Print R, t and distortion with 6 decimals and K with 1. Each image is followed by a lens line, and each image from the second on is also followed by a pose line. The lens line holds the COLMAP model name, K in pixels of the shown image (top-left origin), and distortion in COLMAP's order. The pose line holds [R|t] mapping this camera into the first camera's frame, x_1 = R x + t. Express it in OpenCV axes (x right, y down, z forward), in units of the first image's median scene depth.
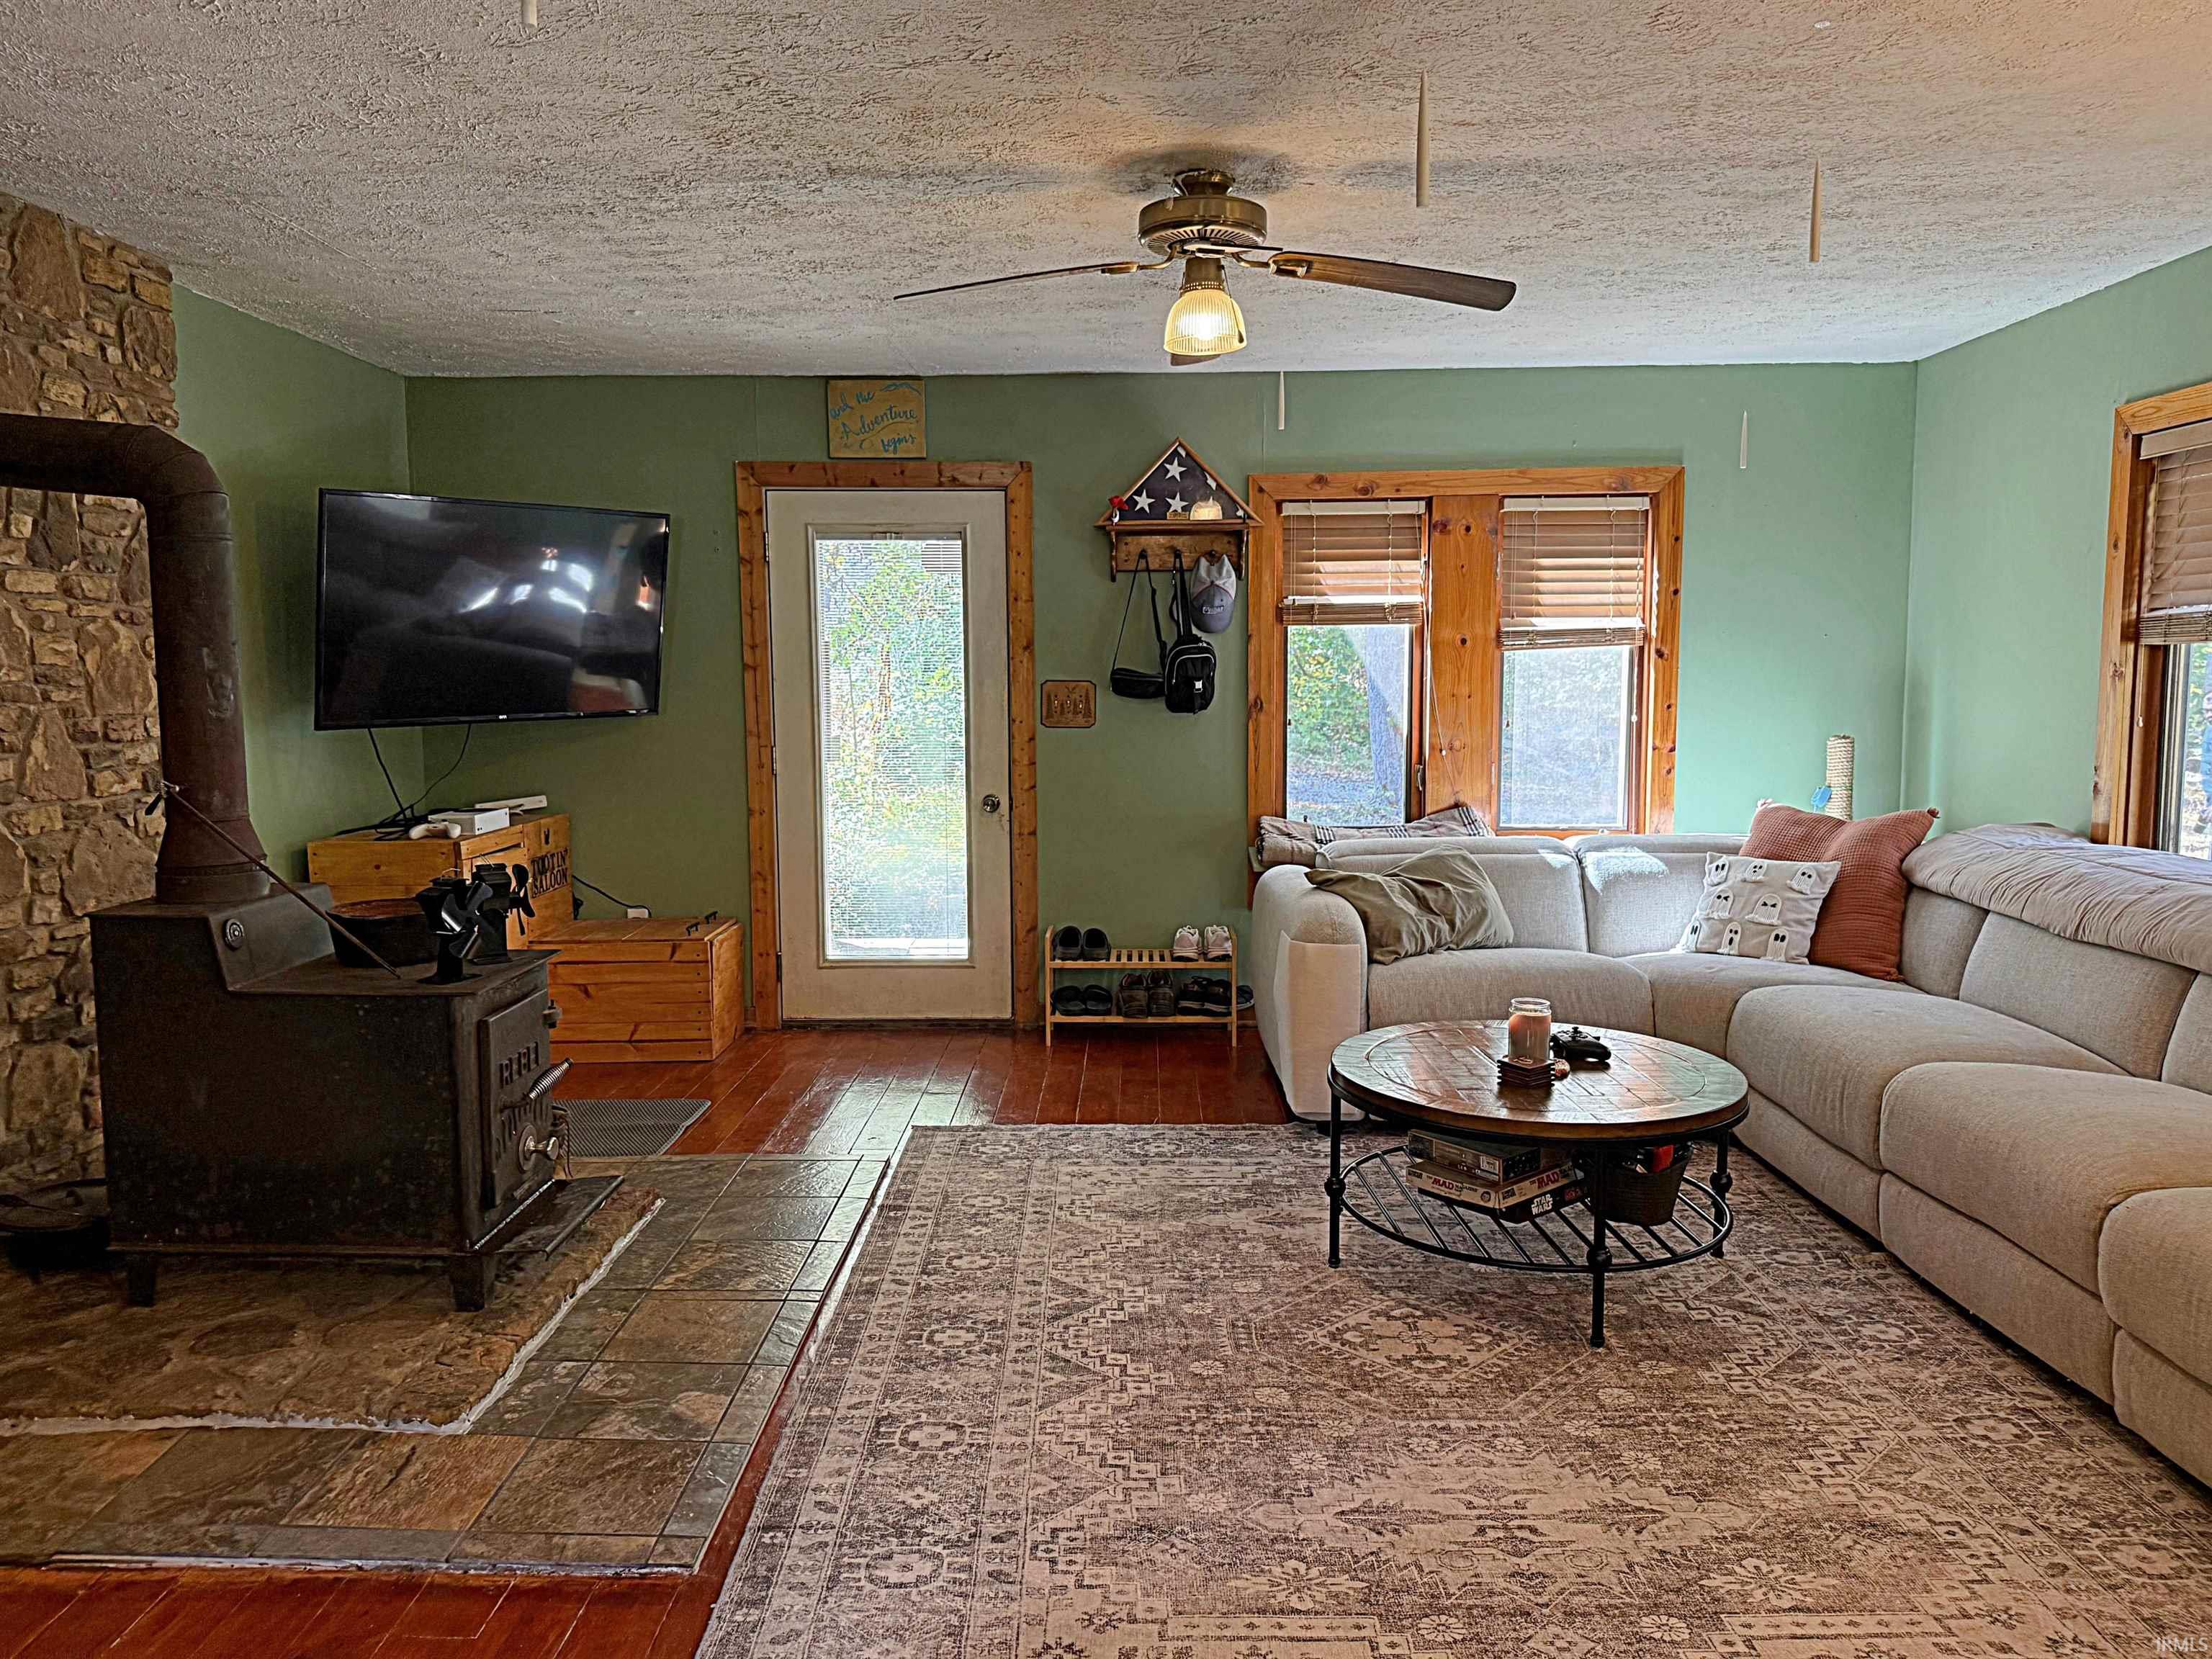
lens RADIAL K [[1539.8, 0, 1105.6], [0, 1539.8, 824.9], [0, 0, 1]] dist [0.063116, -0.085721]
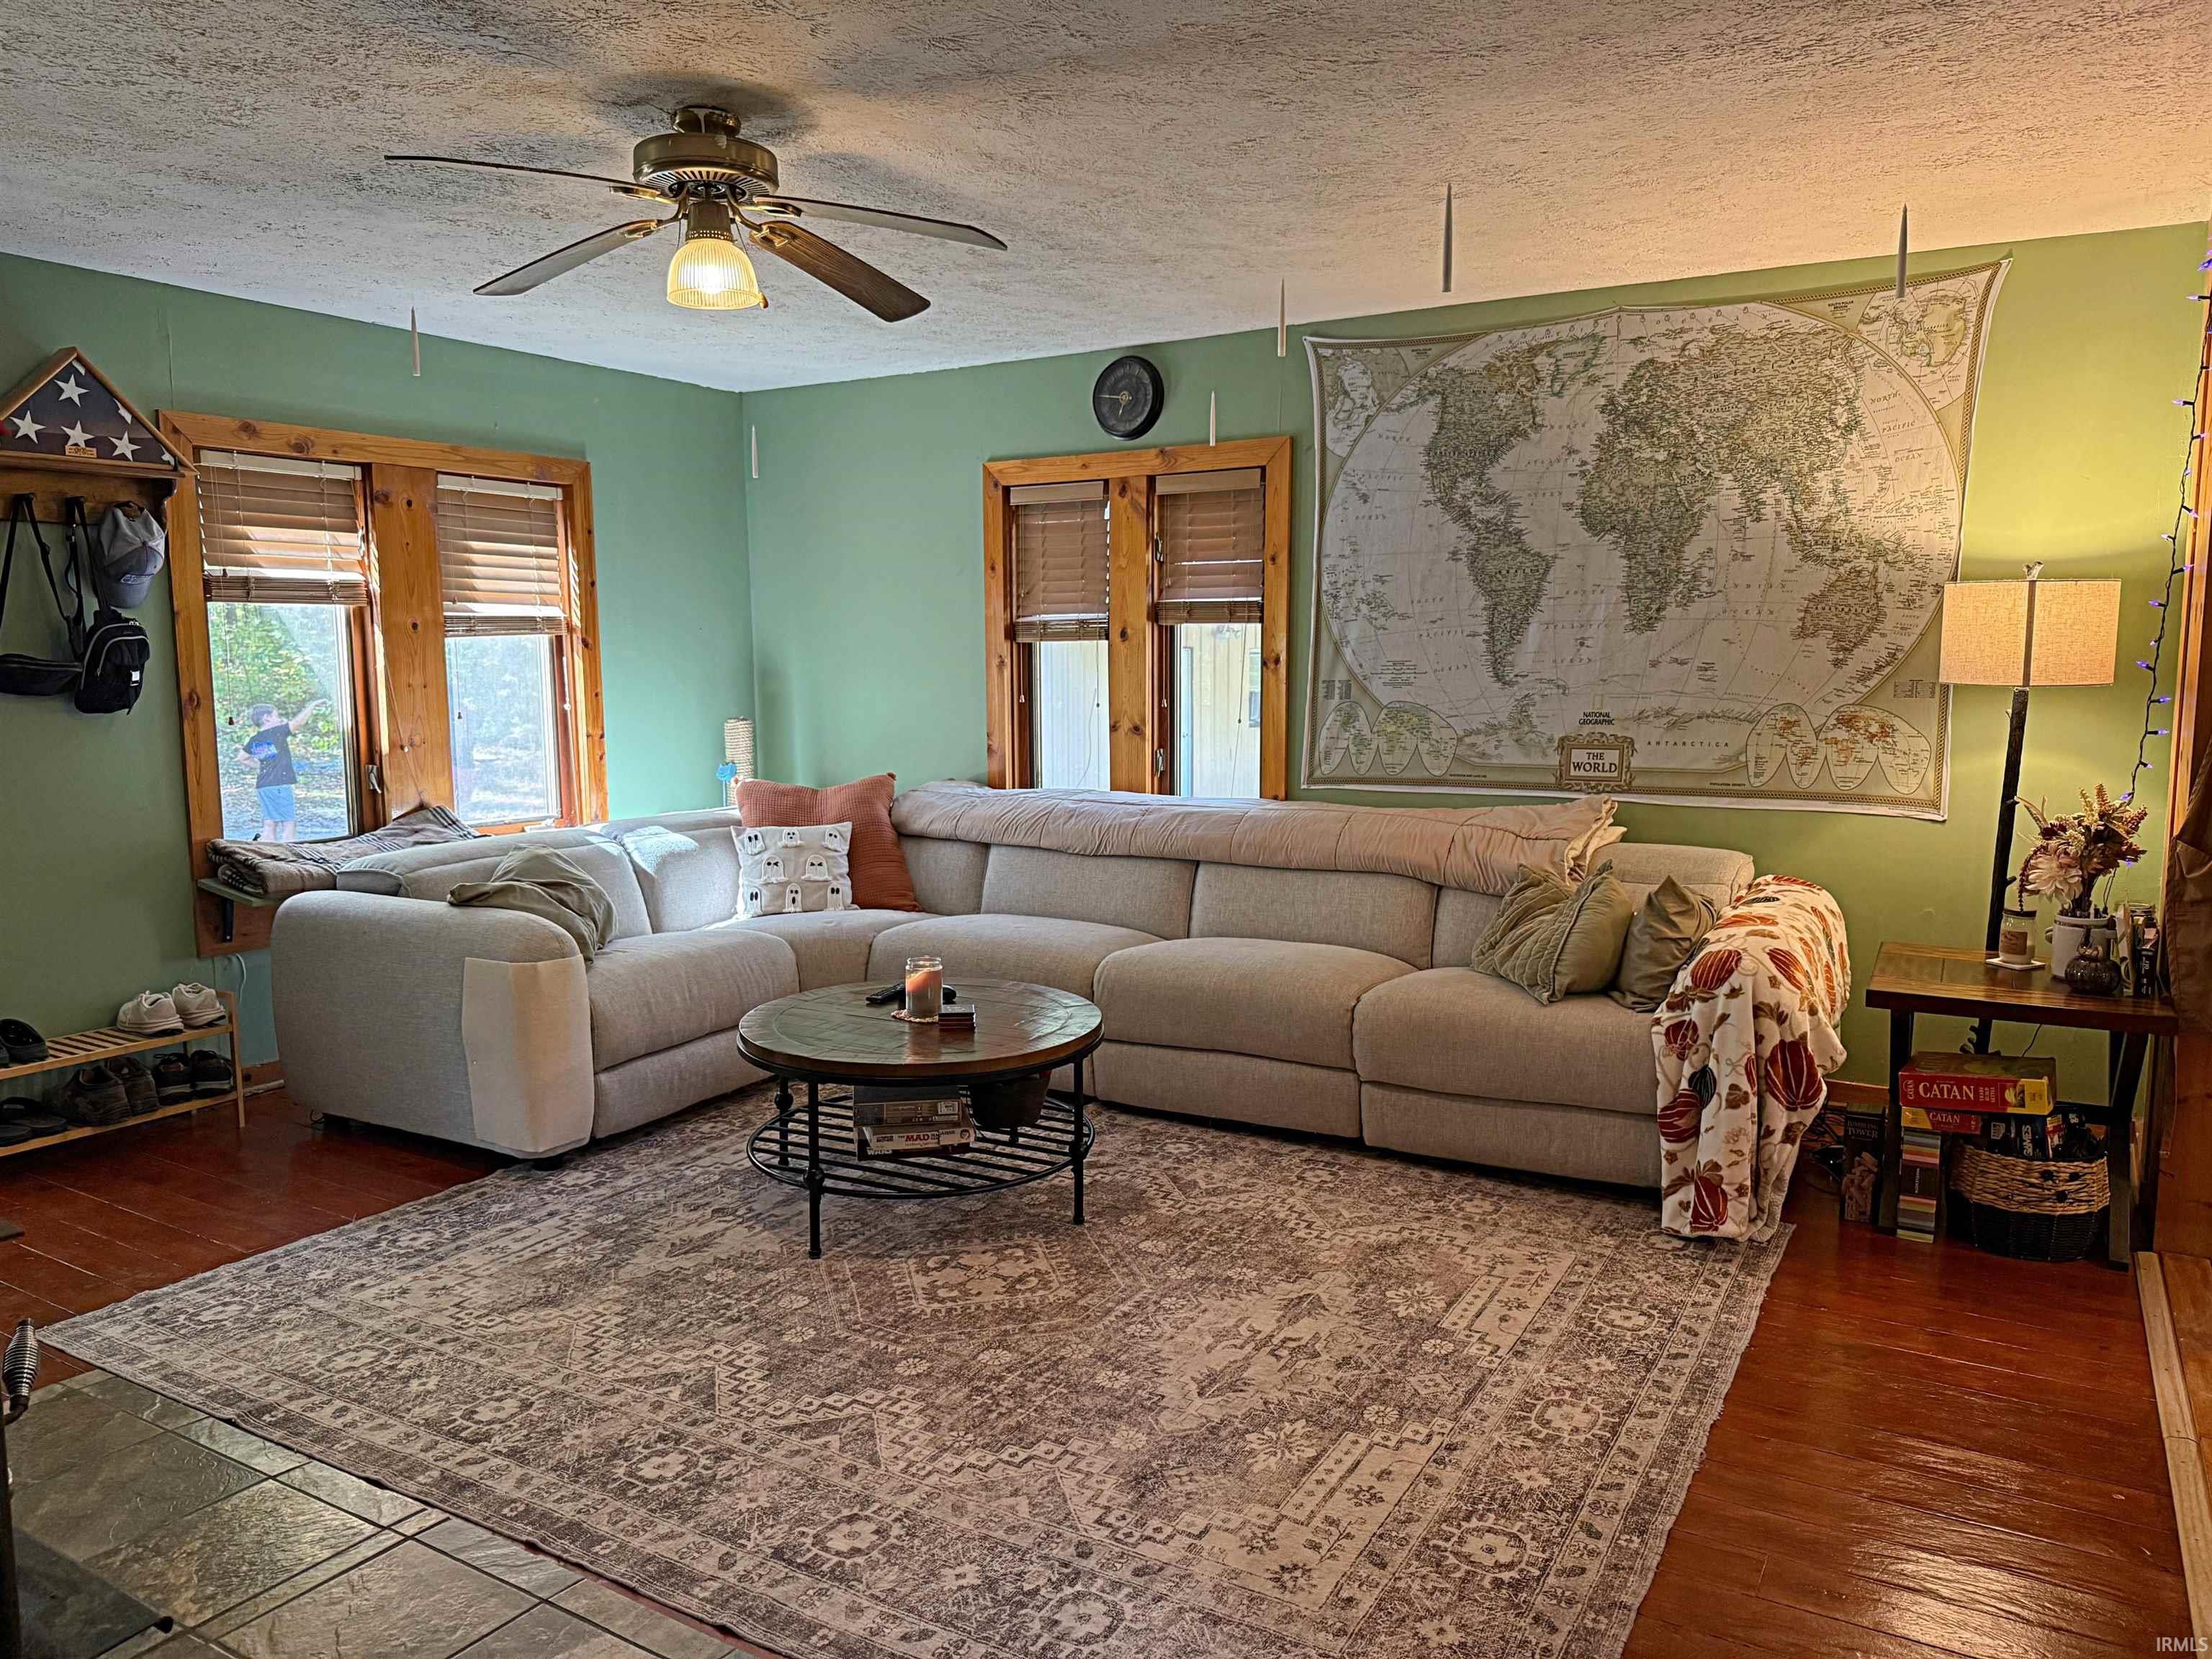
lens RADIAL K [[1539.8, 0, 1069.6], [0, 1539.8, 805.8], [0, 0, 1]] dist [0.063116, -0.085721]
pose [[0.518240, -0.080287, 0.851458, -0.444076], [0.088313, 0.995285, 0.040098, -0.020384], [-0.850663, 0.054415, 0.522887, 0.249468]]
